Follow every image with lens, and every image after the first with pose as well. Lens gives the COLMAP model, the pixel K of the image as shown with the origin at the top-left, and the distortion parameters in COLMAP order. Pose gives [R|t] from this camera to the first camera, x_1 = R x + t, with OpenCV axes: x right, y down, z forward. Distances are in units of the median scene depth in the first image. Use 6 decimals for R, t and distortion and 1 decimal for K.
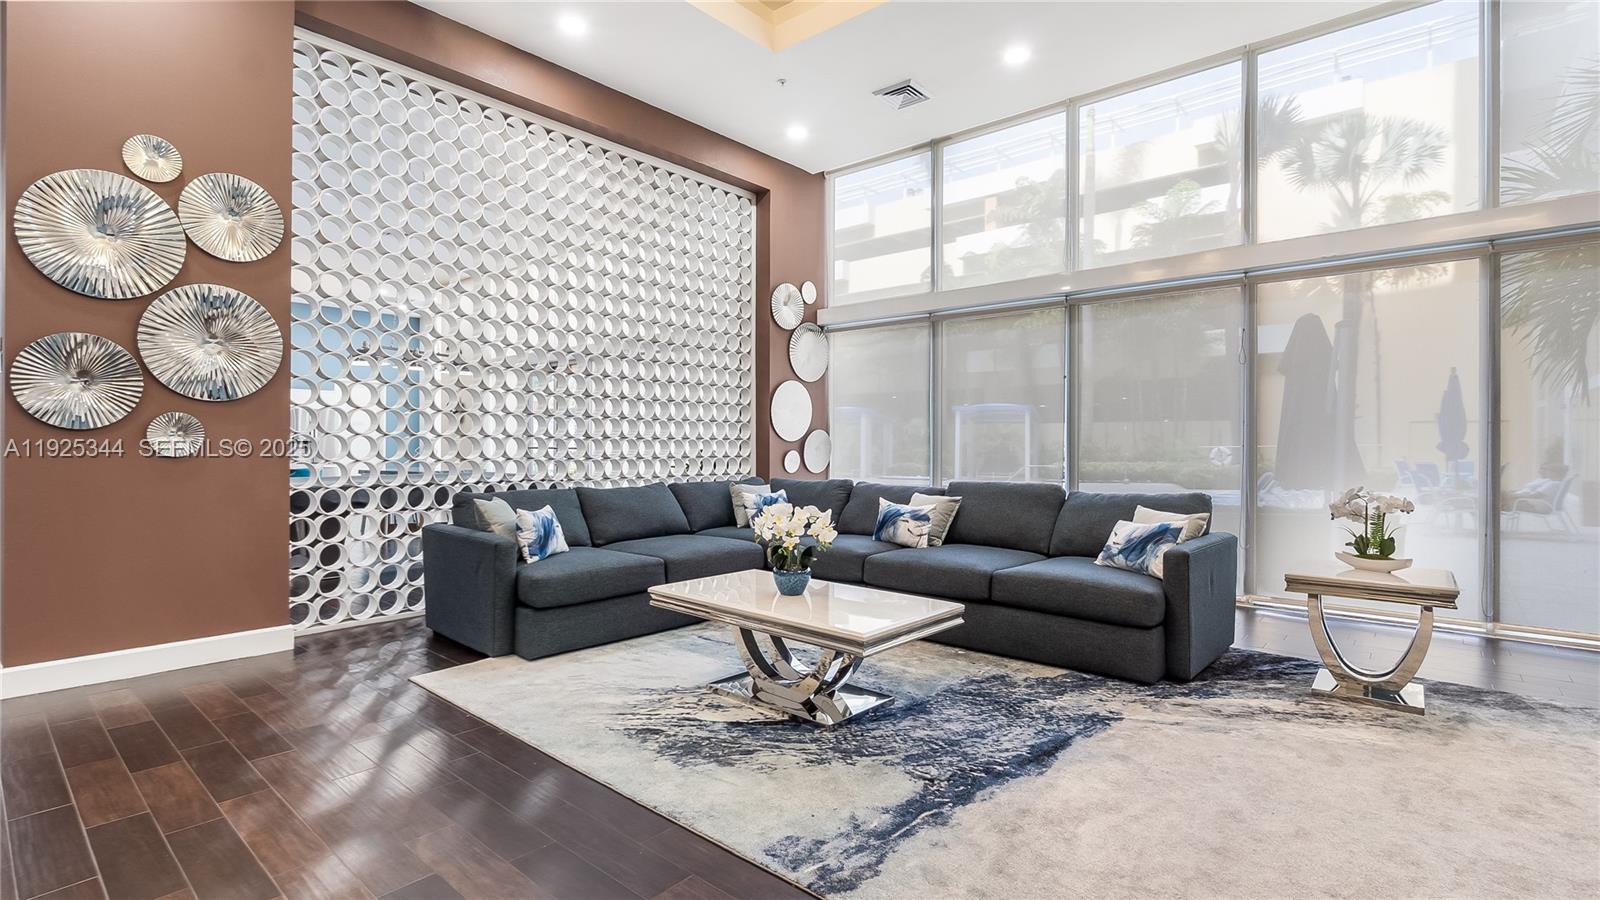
lens RADIAL K [[752.9, 0, 801.8], [0, 752.9, 448.7], [0, 0, 1]] dist [-0.001587, -0.000746]
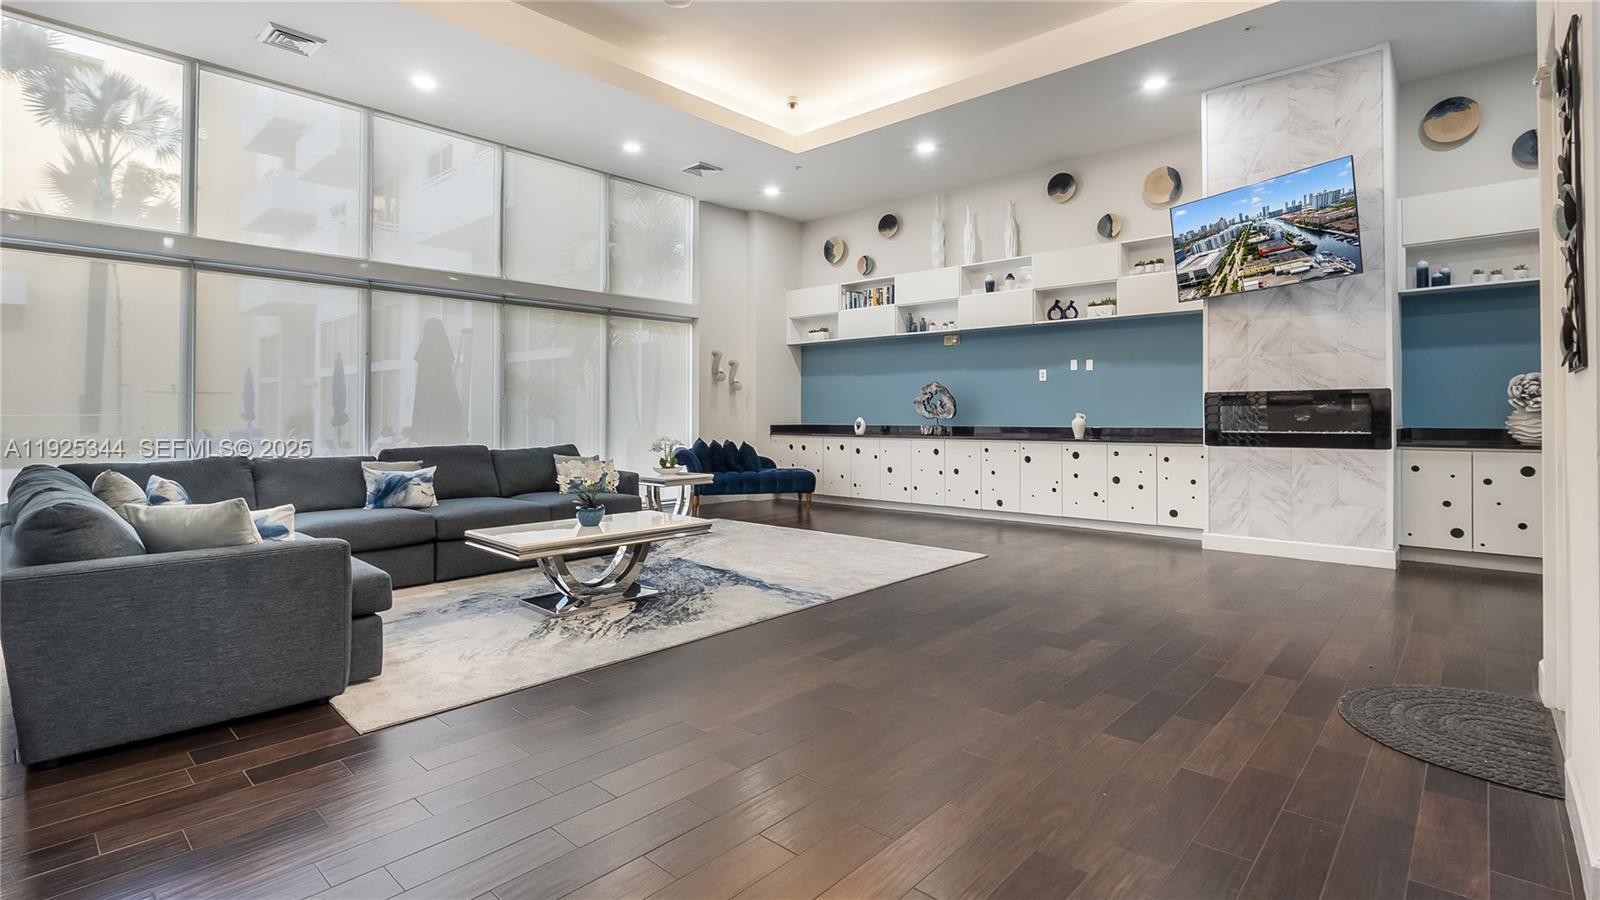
lens RADIAL K [[752.9, 0, 801.8], [0, 752.9, 448.7], [0, 0, 1]] dist [-0.001587, -0.000746]
pose [[0.017246, -0.049026, 0.998649, -0.916396], [0.005231, 0.998788, 0.048943, -0.006916], [-0.999838, 0.004380, 0.017481, 0.403745]]
